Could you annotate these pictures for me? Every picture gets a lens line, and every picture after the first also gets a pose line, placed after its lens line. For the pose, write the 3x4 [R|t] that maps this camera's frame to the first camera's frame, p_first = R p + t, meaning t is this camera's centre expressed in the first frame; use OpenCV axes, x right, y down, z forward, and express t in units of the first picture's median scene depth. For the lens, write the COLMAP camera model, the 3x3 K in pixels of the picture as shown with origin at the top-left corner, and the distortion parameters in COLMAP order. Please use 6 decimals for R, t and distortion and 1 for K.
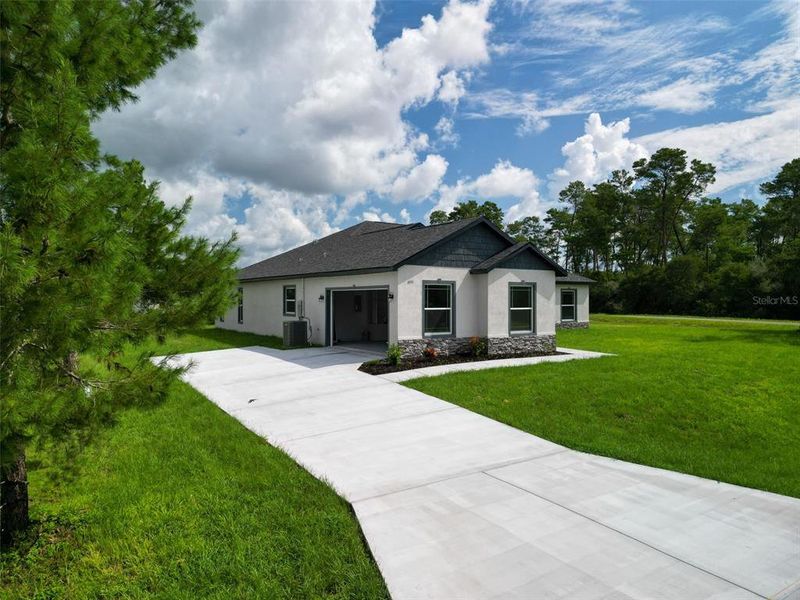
lens RADIAL K [[561.2, 0, 401.1], [0, 561.2, 300.8], [0, 0, 1]] dist [0.082370, -0.083886]
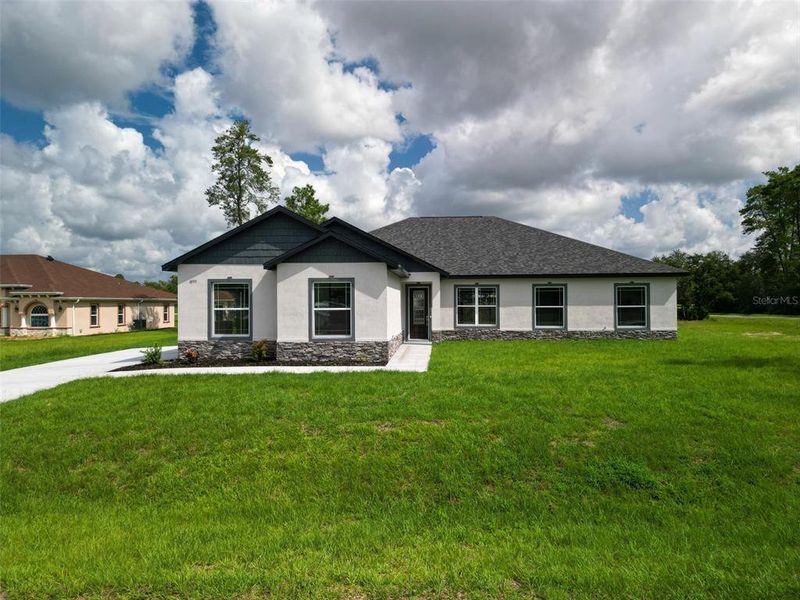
lens RADIAL K [[561.2, 0, 401.1], [0, 561.2, 300.8], [0, 0, 1]] dist [0.082370, -0.083886]
pose [[0.784600, -0.010665, -0.619910, 0.850218], [0.005324, 0.999931, -0.010465, 0.011534], [0.619979, 0.004910, 0.784603, 0.418693]]
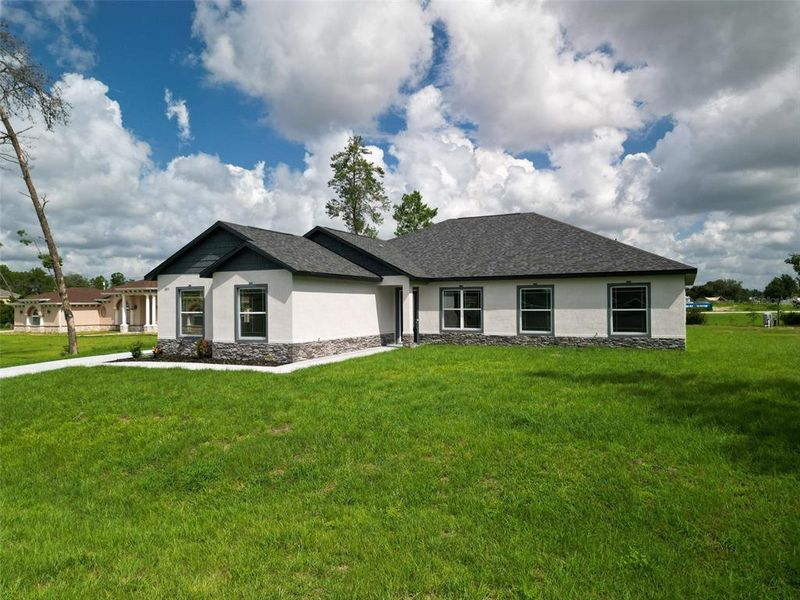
lens RADIAL K [[561.2, 0, 401.1], [0, 561.2, 300.8], [0, 0, 1]] dist [0.082370, -0.083886]
pose [[0.490810, -0.015227, -0.871133, 1.187163], [0.006028, 0.999883, -0.014081, 0.009056], [0.871246, 0.001660, 0.490844, 0.787727]]
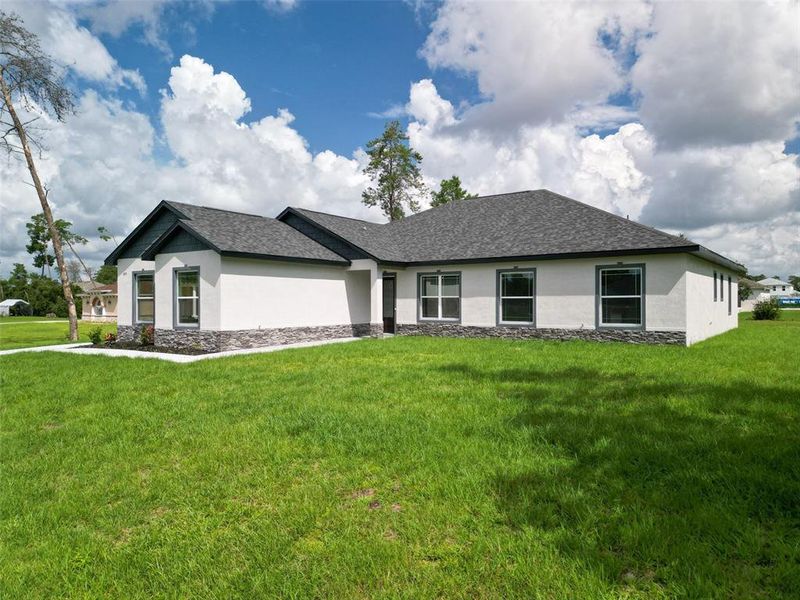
lens RADIAL K [[561.2, 0, 401.1], [0, 561.2, 300.8], [0, 0, 1]] dist [0.082370, -0.083886]
pose [[0.348708, -0.006694, -0.937207, 1.182831], [-0.000028, 0.999974, -0.007153, 0.025961], [0.937231, 0.002520, 0.348699, 1.042845]]
